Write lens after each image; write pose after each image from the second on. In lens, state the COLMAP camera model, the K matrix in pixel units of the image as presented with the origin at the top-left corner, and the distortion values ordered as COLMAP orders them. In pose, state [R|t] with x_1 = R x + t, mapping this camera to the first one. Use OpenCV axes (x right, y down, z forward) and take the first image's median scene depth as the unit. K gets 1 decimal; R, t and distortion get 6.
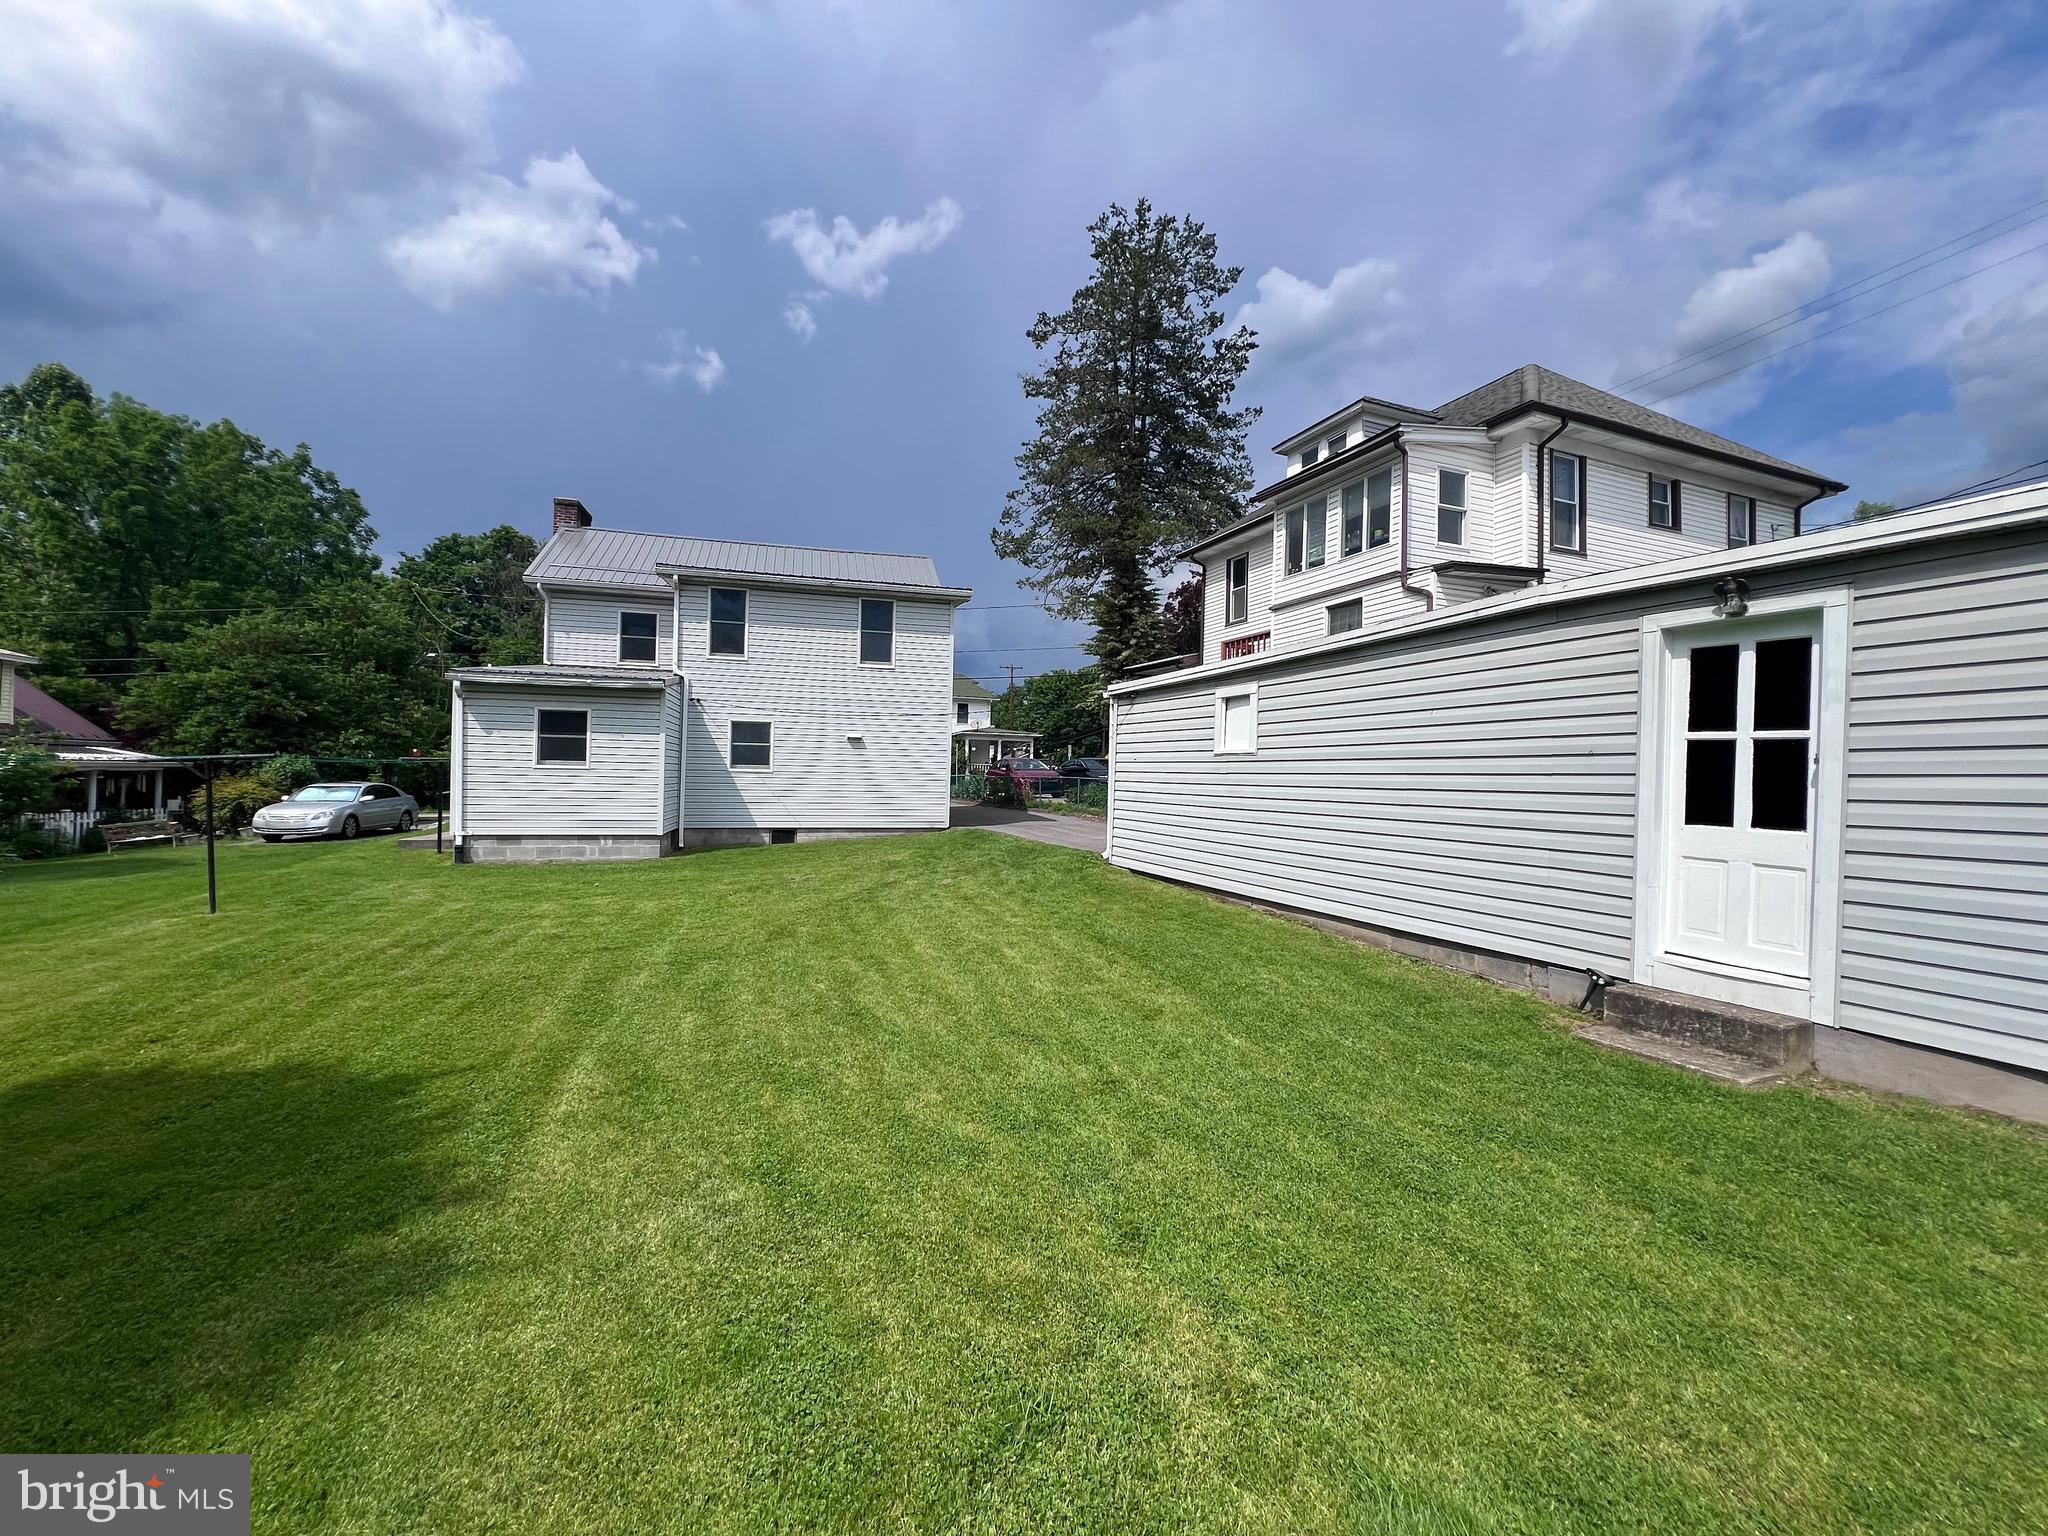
lens RADIAL K [[823.6, 0, 1024.0], [0, 823.6, 768.0], [0, 0, 1]] dist [0.000231, 0.000183]
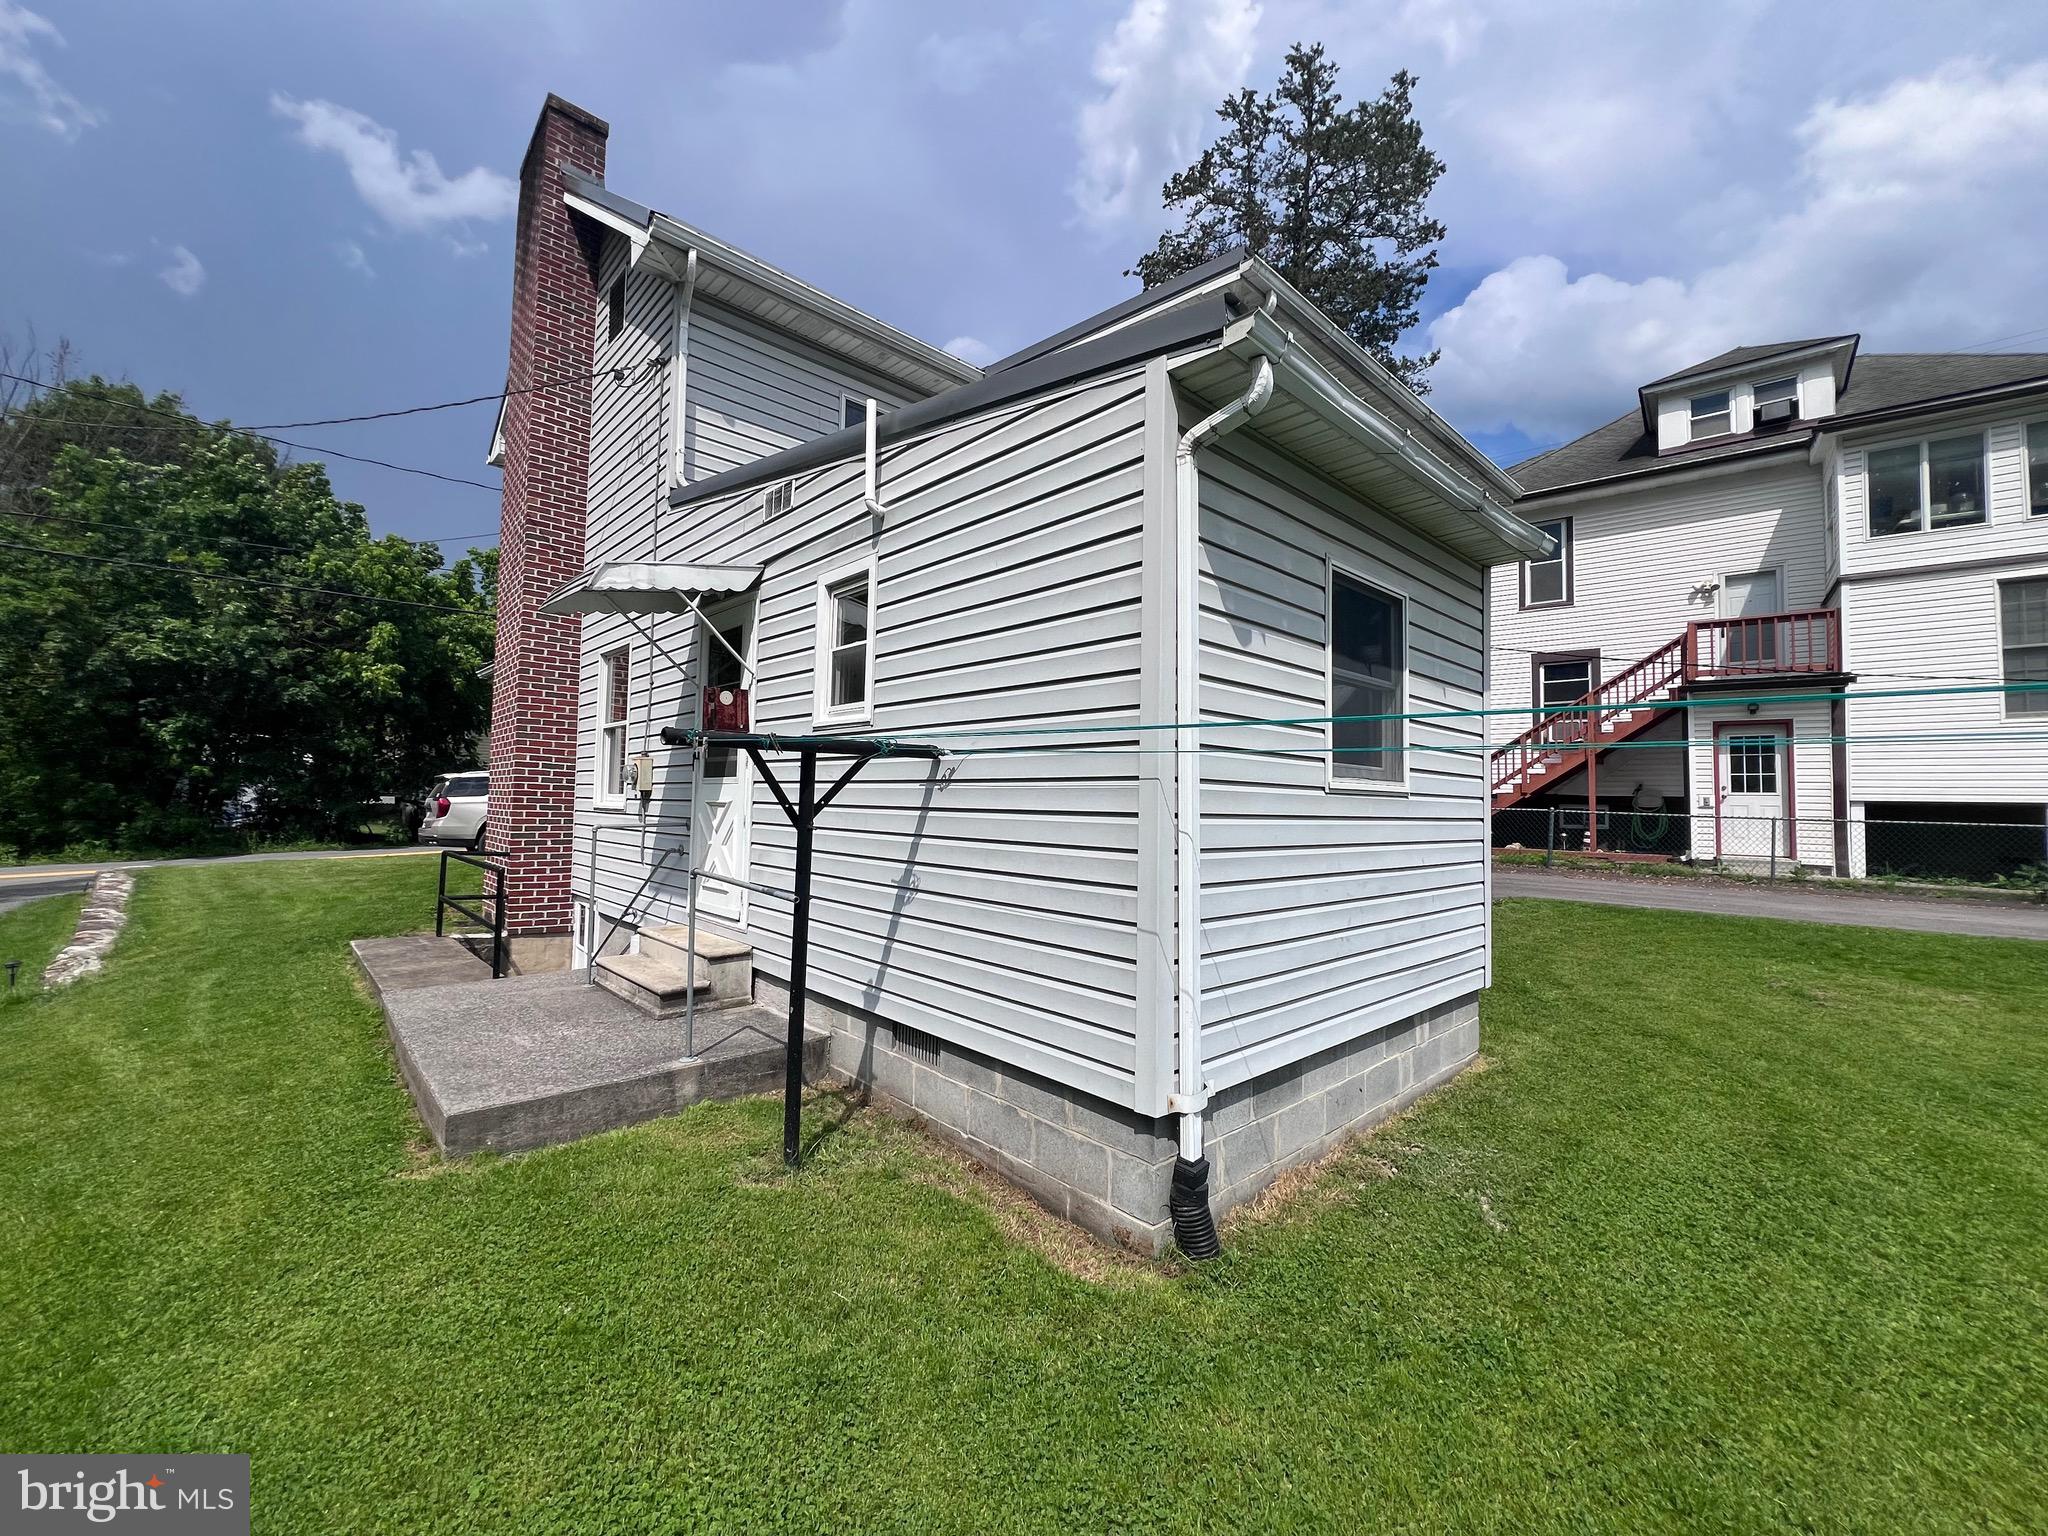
lens RADIAL K [[823.6, 0, 1024.0], [0, 823.6, 768.0], [0, 0, 1]] dist [0.000231, 0.000183]
pose [[0.884622, 0.021994, 0.465790, -0.809780], [-0.011473, 0.999611, -0.025412, 0.000805], [-0.466168, 0.017136, 0.884530, 0.821733]]
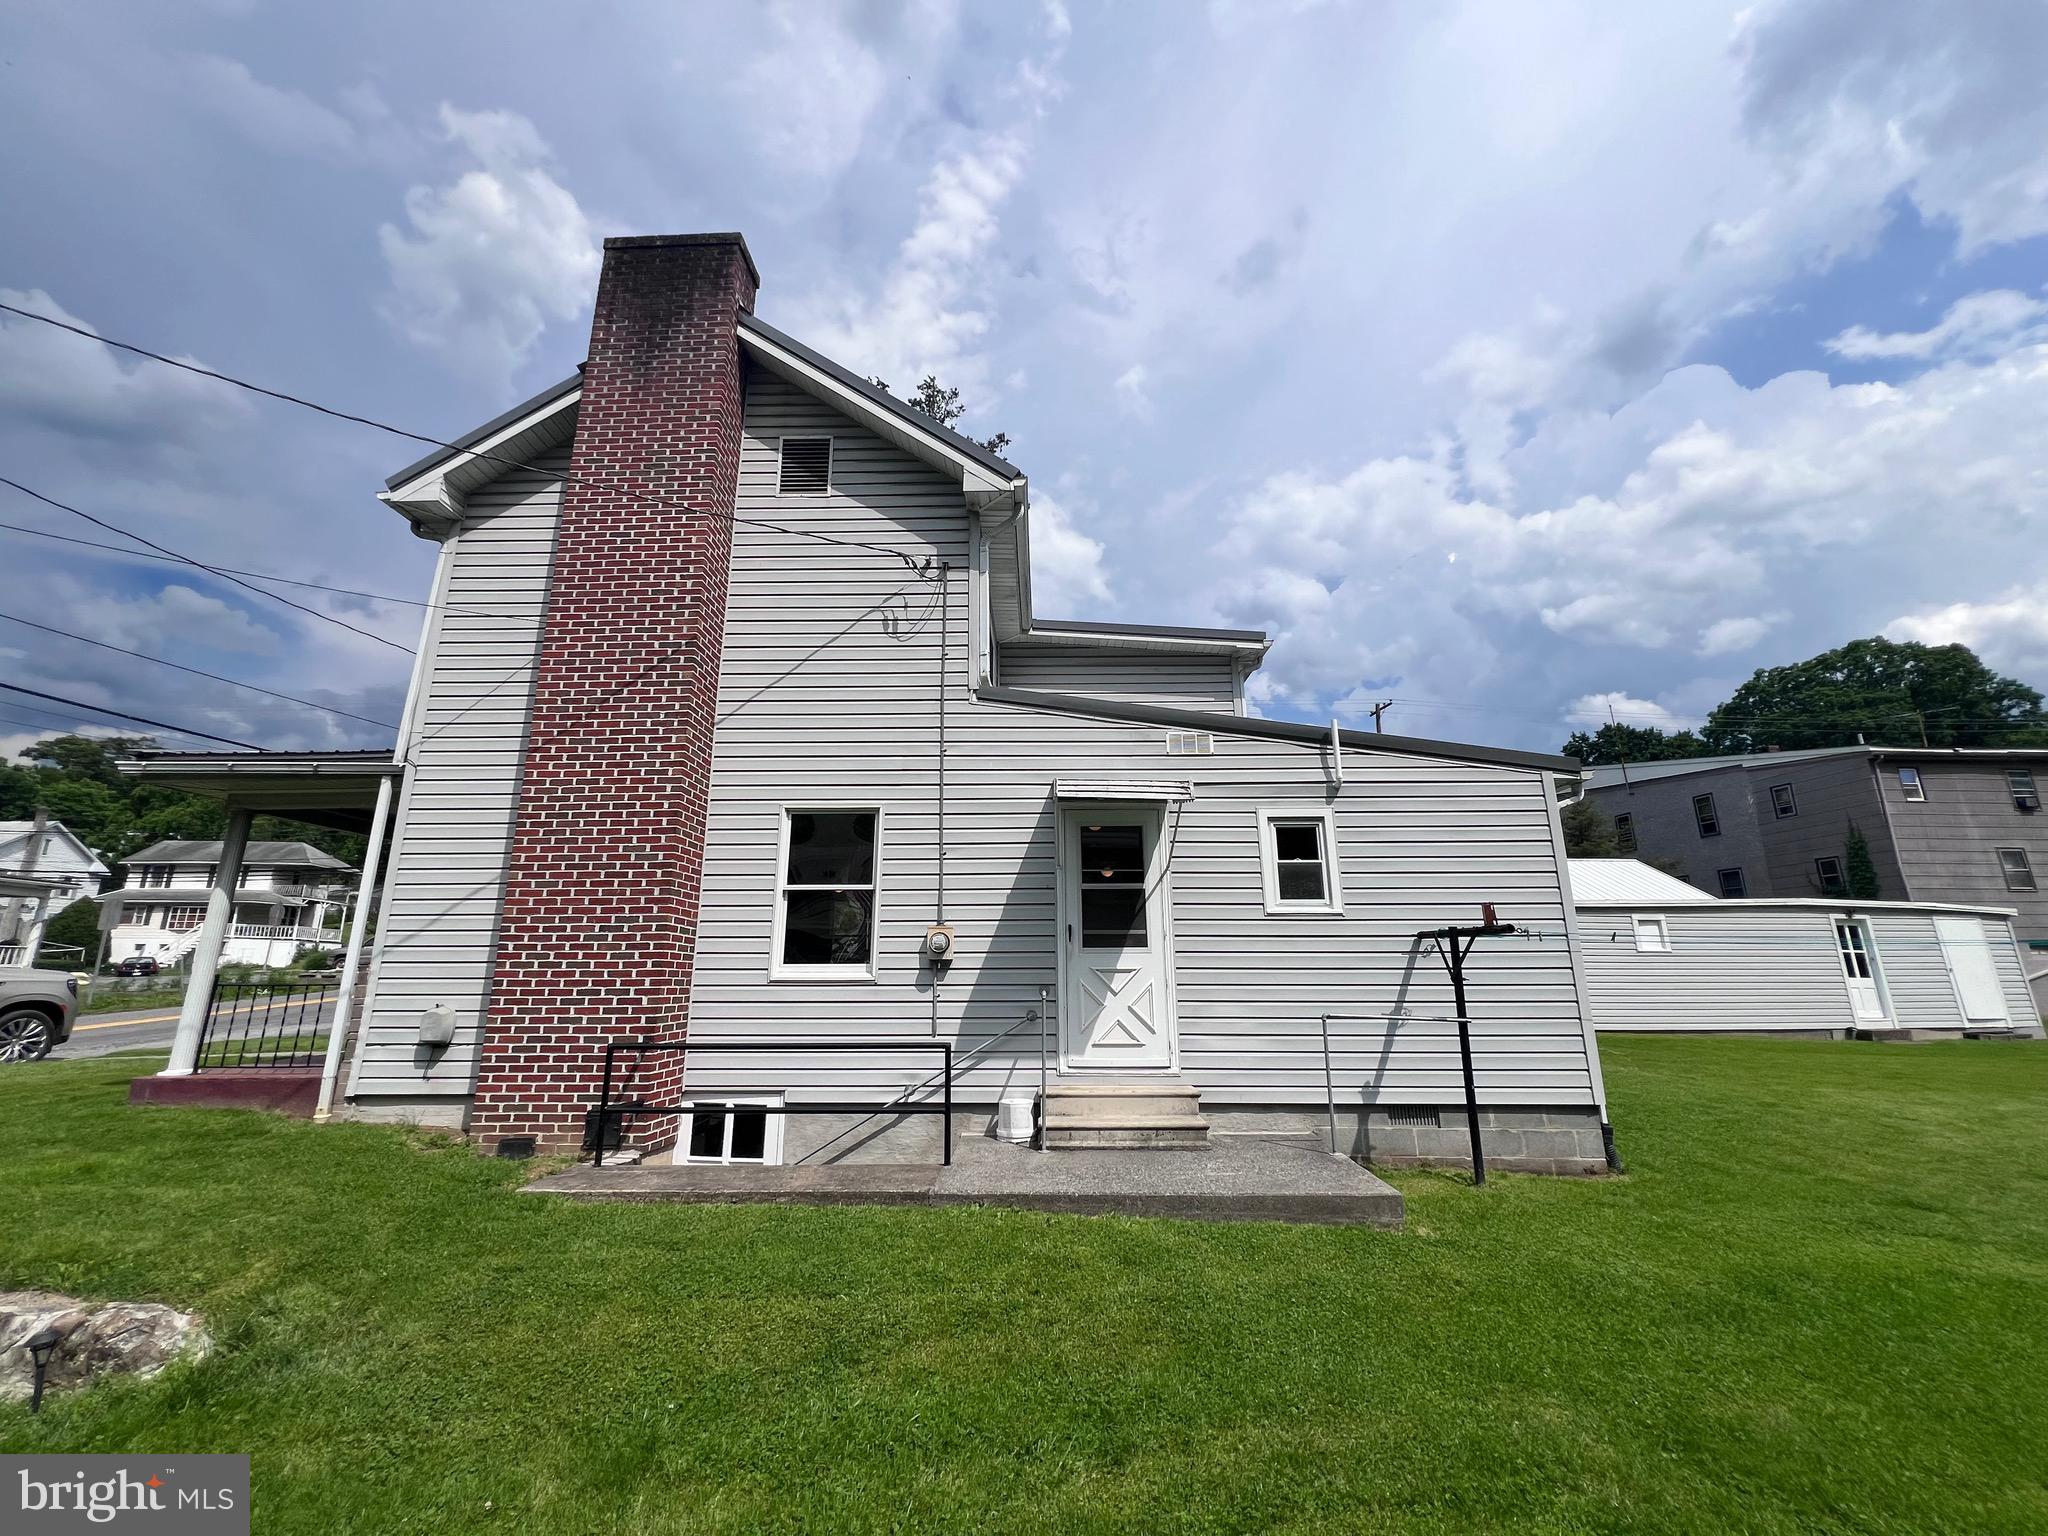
lens RADIAL K [[823.6, 0, 1024.0], [0, 823.6, 768.0], [0, 0, 1]] dist [0.000231, 0.000183]
pose [[0.280129, 0.218479, 0.934770, -1.273133], [-0.004412, 0.974040, -0.226335, 0.003983], [-0.959952, 0.059279, 0.273820, 1.182342]]
